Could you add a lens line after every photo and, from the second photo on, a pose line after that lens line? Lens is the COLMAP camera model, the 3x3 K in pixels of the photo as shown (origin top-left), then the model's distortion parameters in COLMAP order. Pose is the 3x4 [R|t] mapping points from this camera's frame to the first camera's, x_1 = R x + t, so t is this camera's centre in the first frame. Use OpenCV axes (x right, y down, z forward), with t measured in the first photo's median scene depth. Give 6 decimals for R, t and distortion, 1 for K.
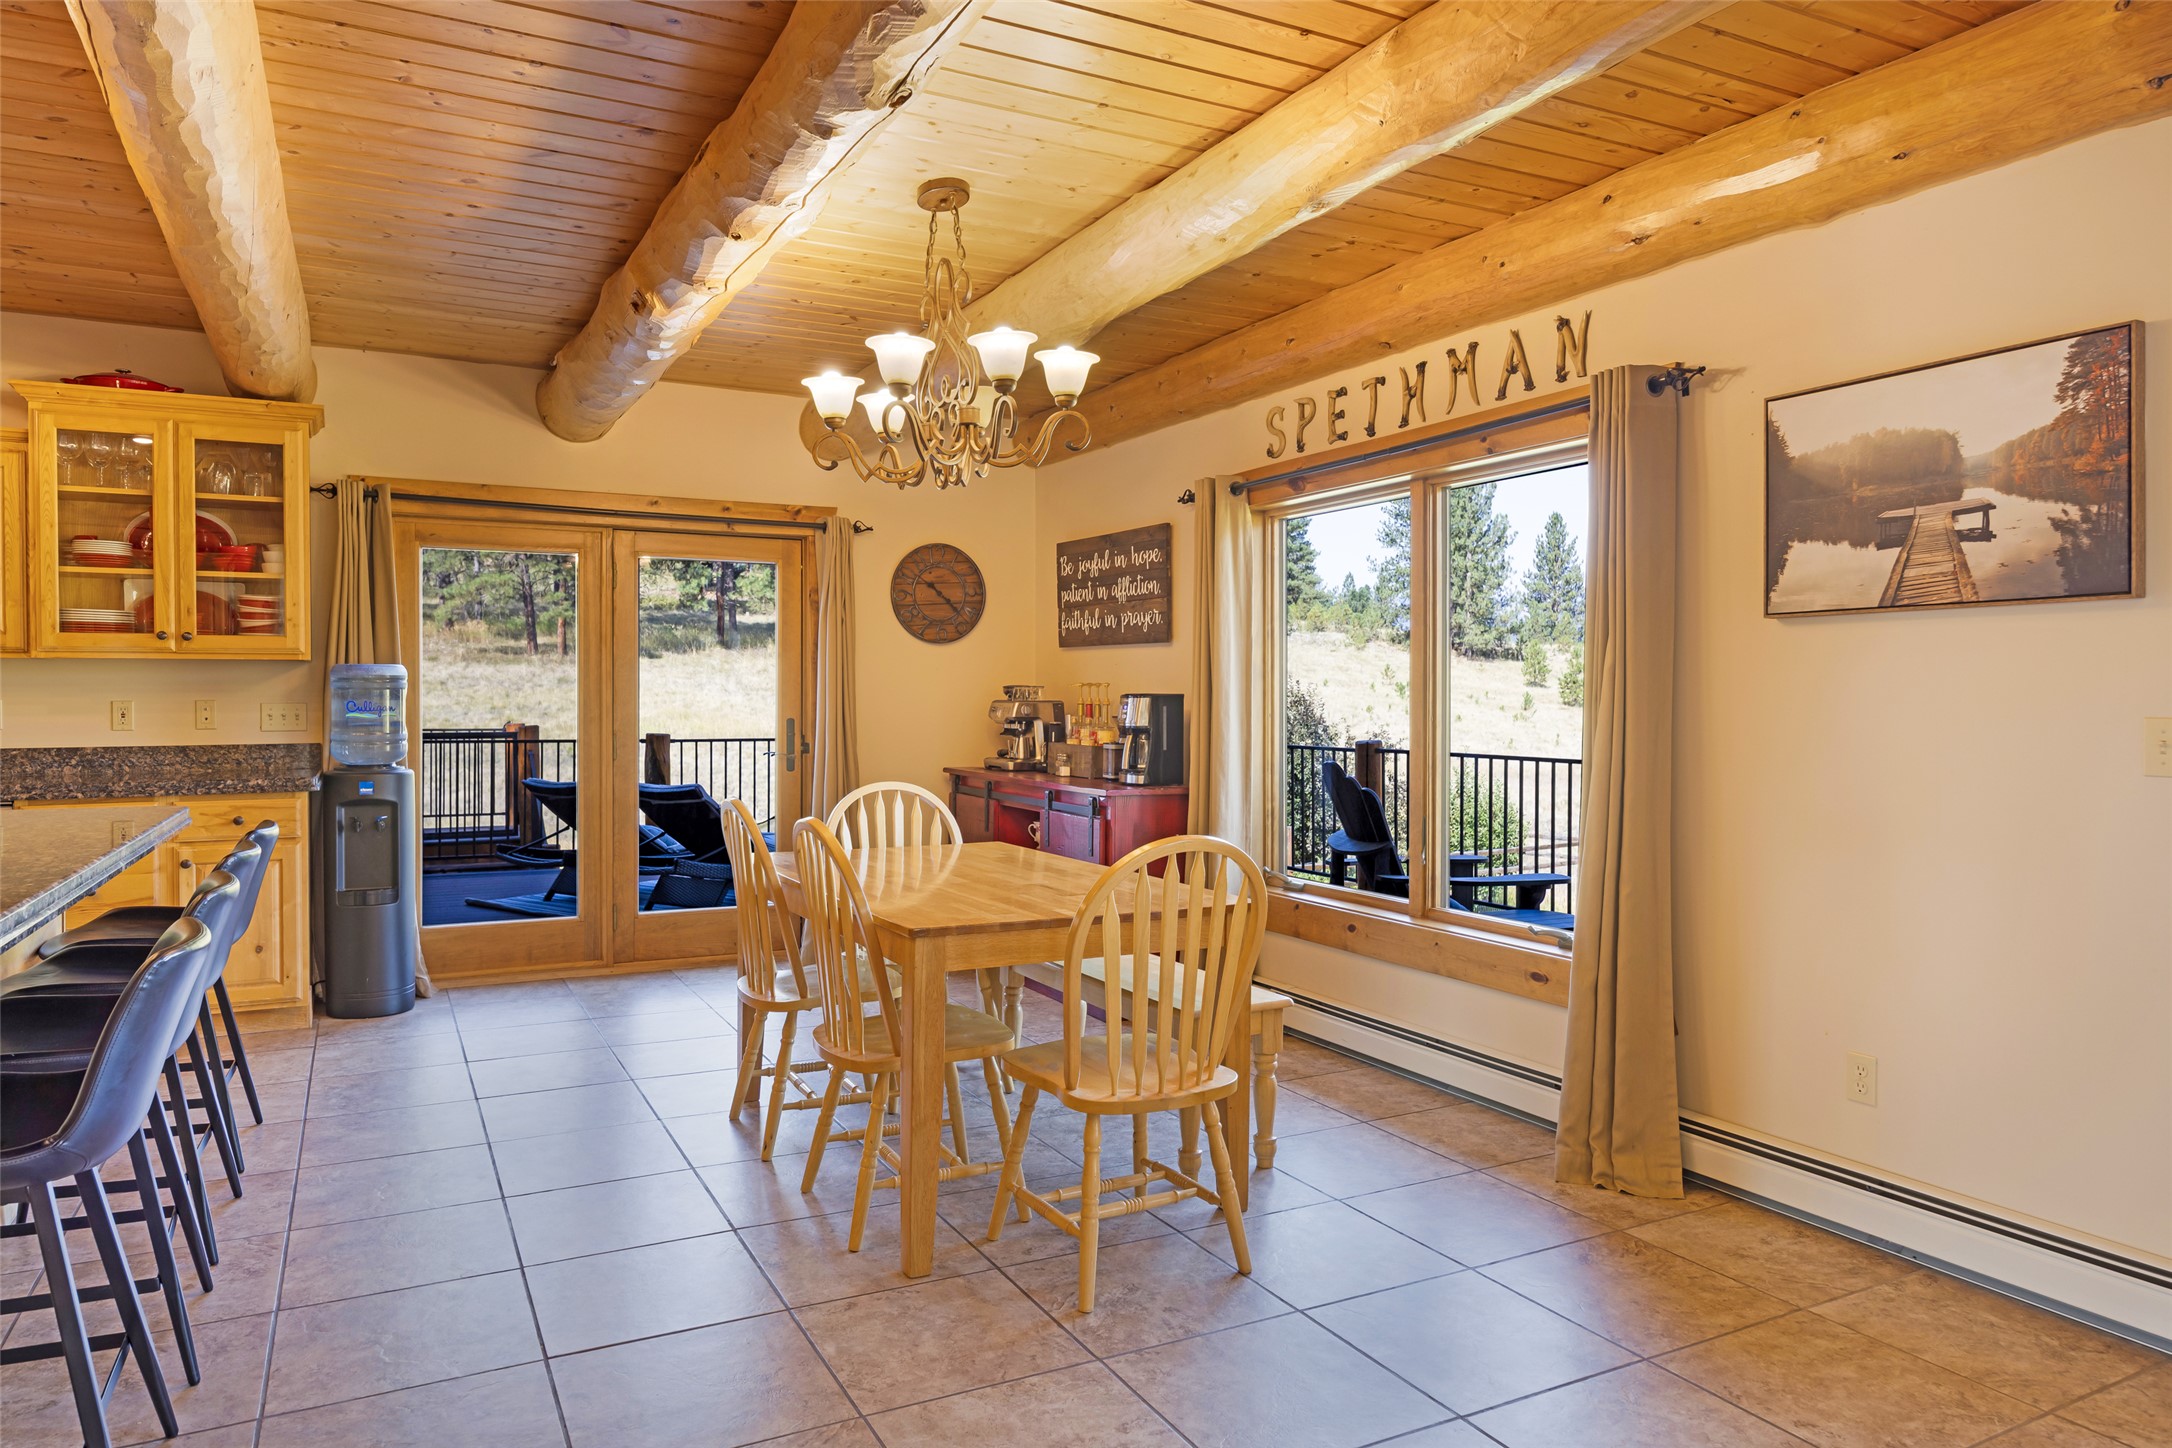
lens RADIAL K [[1361.2, 0, 1066.5], [0, 1361.2, 711.3], [0, 0, 1]] dist [-0.006072, -0.002814]
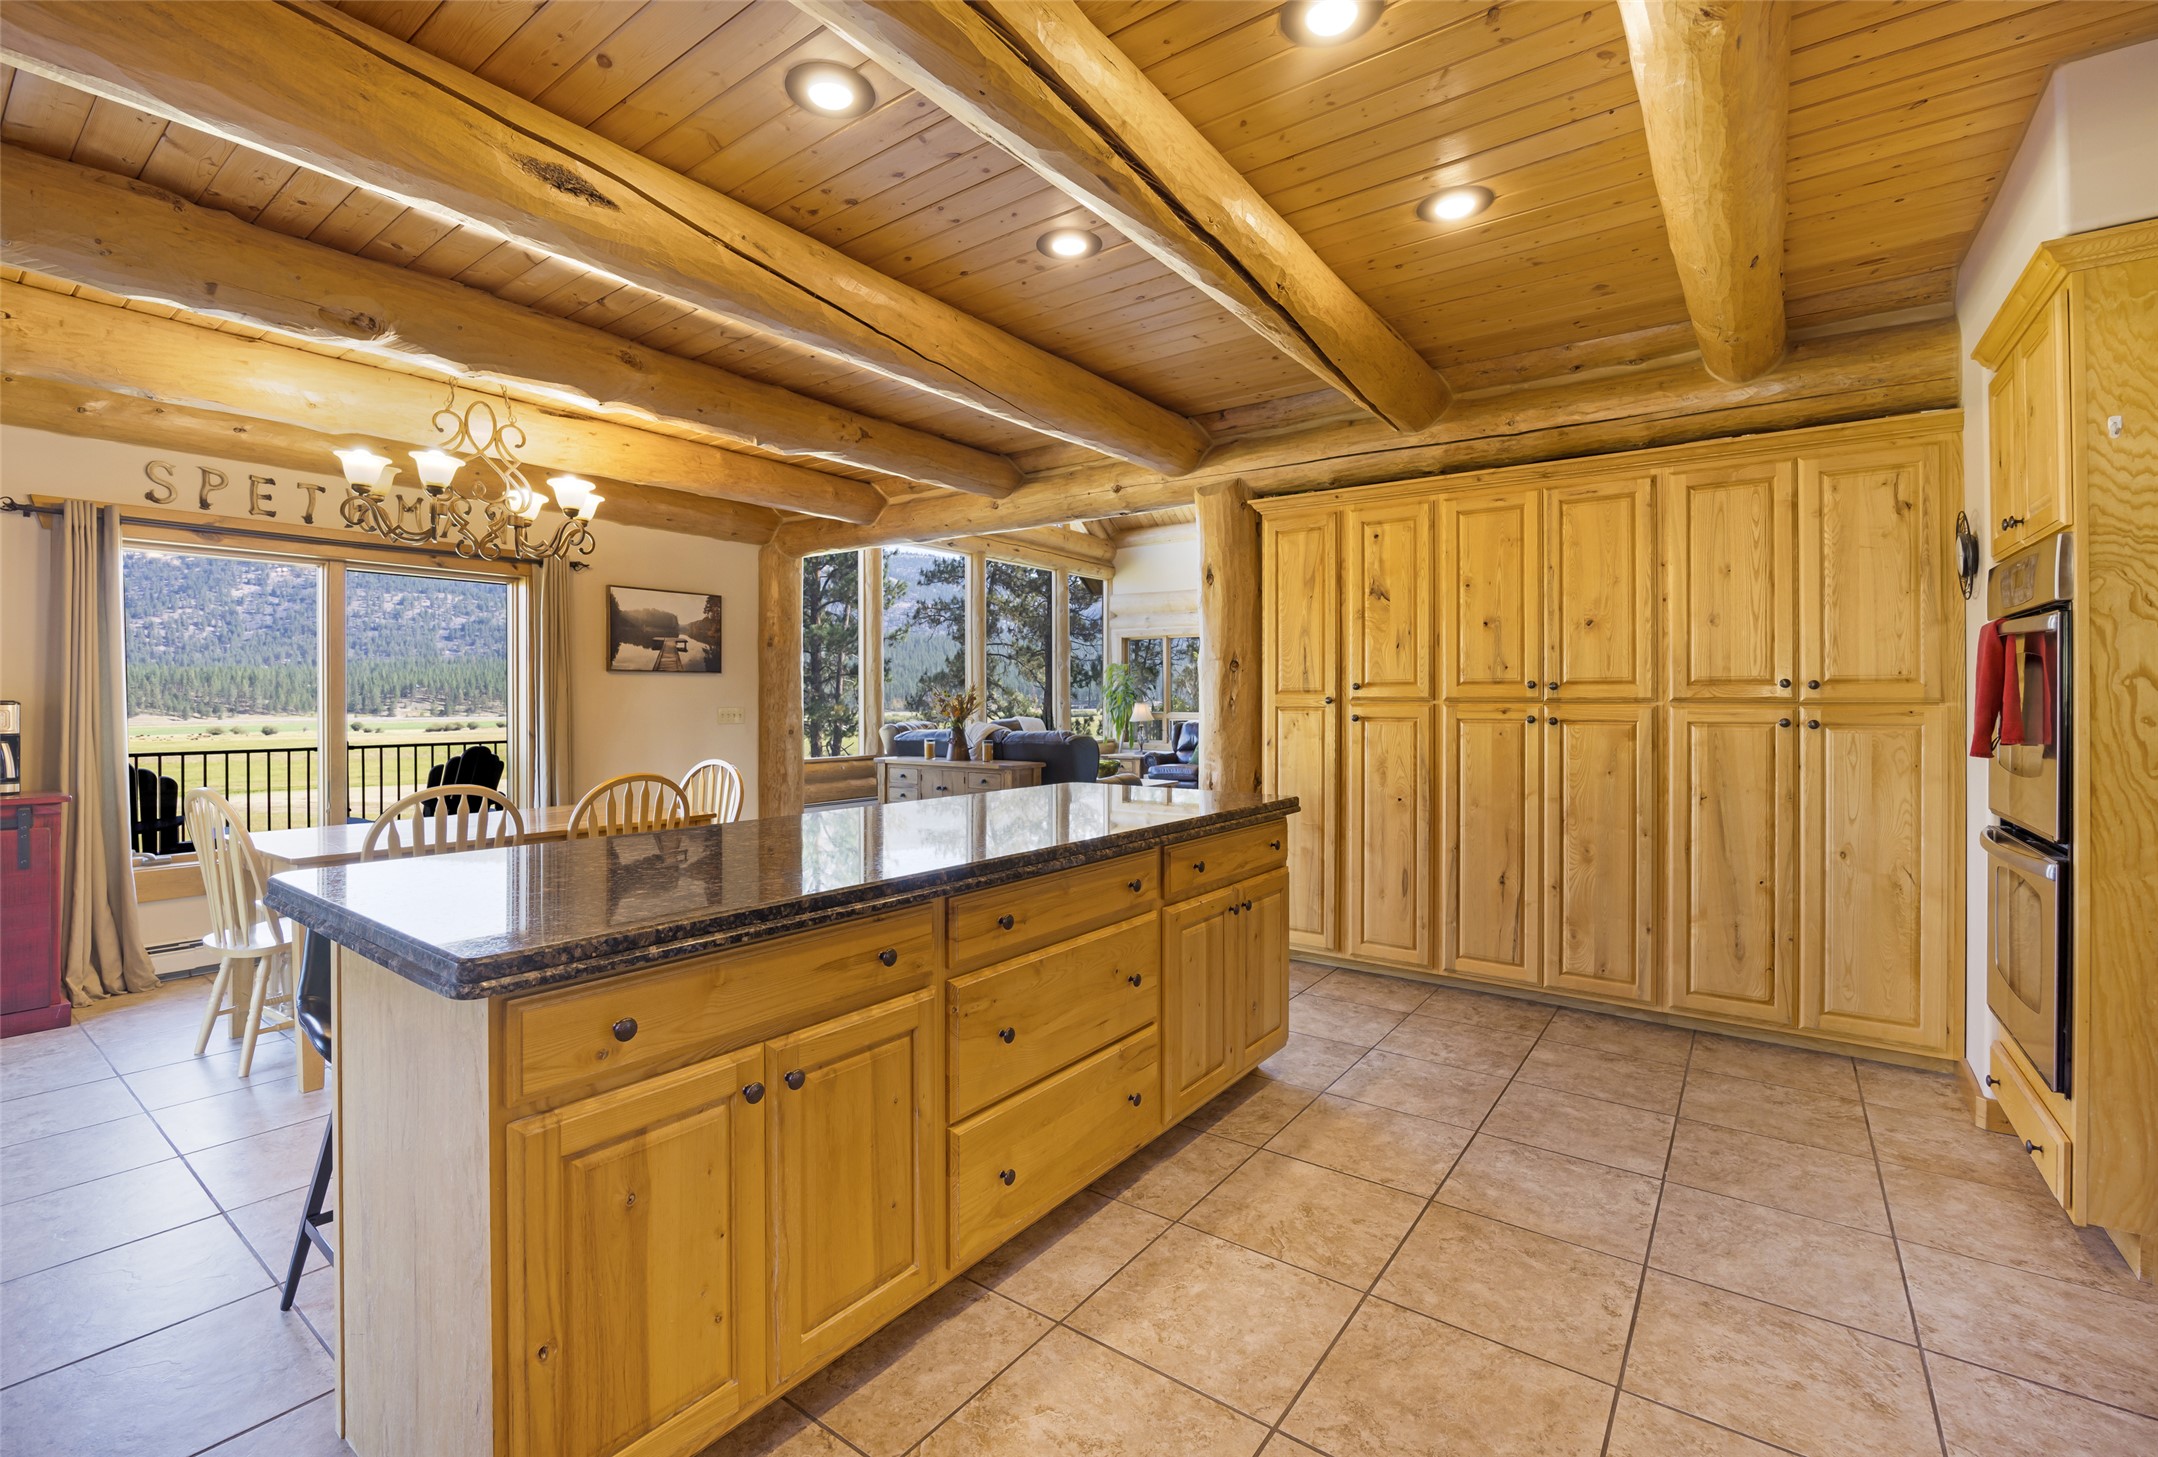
lens RADIAL K [[943.2, 0, 1067.6], [0, 943.2, 696.3], [0, 0, 1]] dist [-0.001129, 0.000017]
pose [[-0.442514, 0.001546, 0.896760, -0.953672], [0.011959, 0.999920, 0.004177, -0.012502], [-0.896682, 0.012573, -0.442497, 0.669881]]
